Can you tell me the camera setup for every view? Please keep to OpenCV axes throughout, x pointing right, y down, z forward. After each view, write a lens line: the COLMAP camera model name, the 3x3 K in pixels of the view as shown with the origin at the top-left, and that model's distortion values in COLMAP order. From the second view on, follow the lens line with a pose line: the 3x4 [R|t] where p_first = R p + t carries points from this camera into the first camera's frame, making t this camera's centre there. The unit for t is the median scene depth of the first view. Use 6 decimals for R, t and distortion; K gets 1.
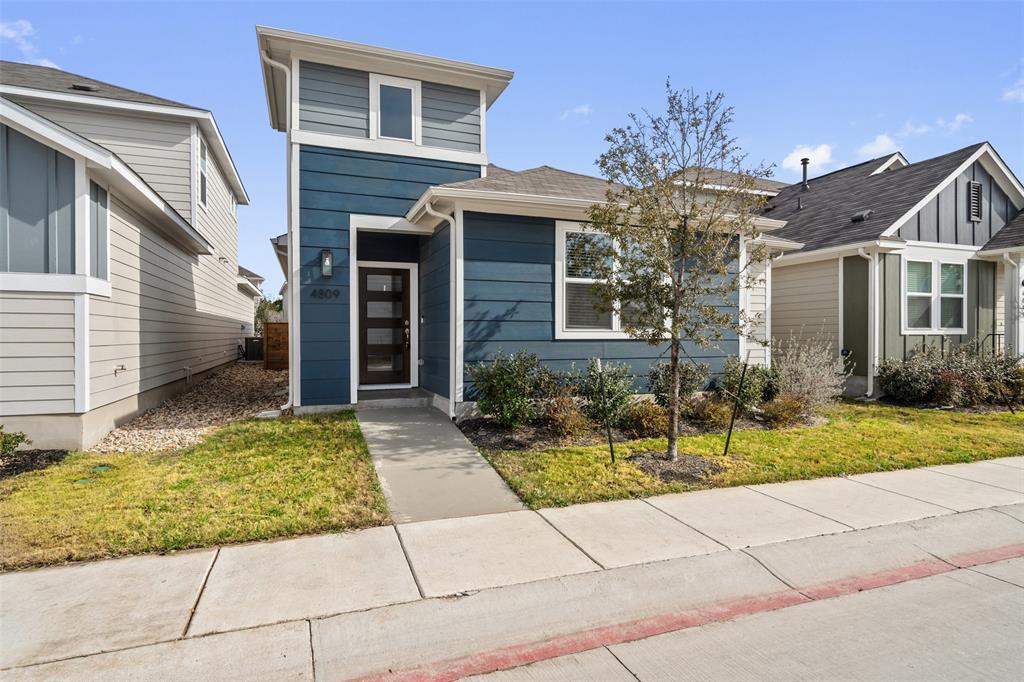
lens RADIAL K [[537.9, 0, 510.7], [0, 537.9, 337.8], [0, 0, 1]] dist [0.000321, 0.000095]
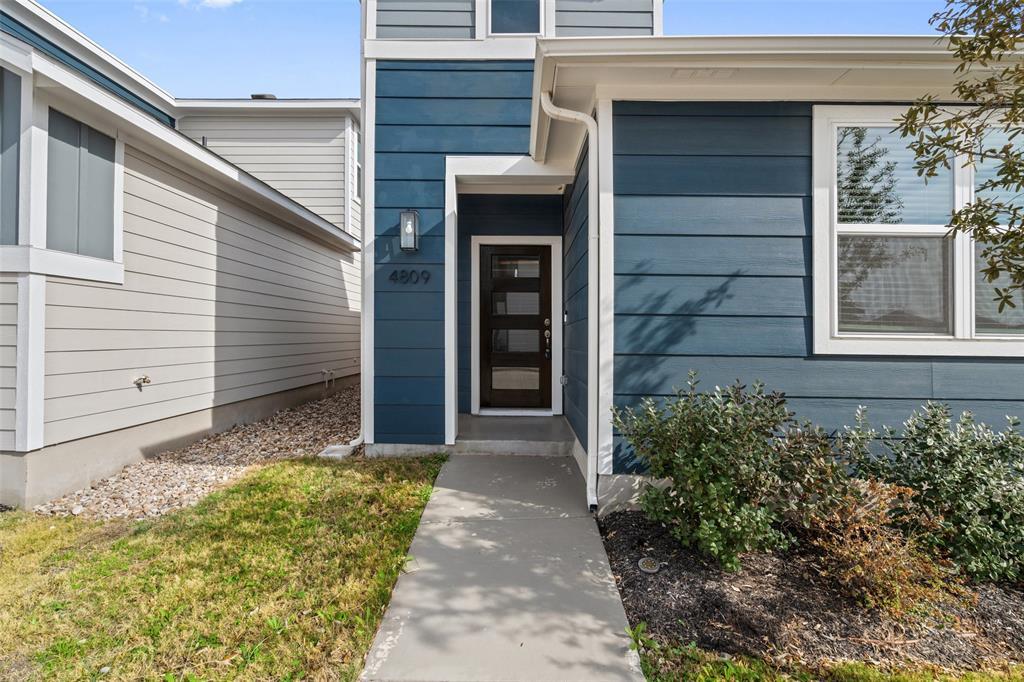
lens RADIAL K [[465.0, 0, 510.9], [0, 465.0, 316.0], [0, 0, 1]] dist [-0.004202, 0.000618]
pose [[0.927357, -0.004760, -0.374146, -0.012739], [-0.014088, 0.998766, -0.047626, -0.007618], [0.373911, 0.049437, 0.926146, 0.519989]]
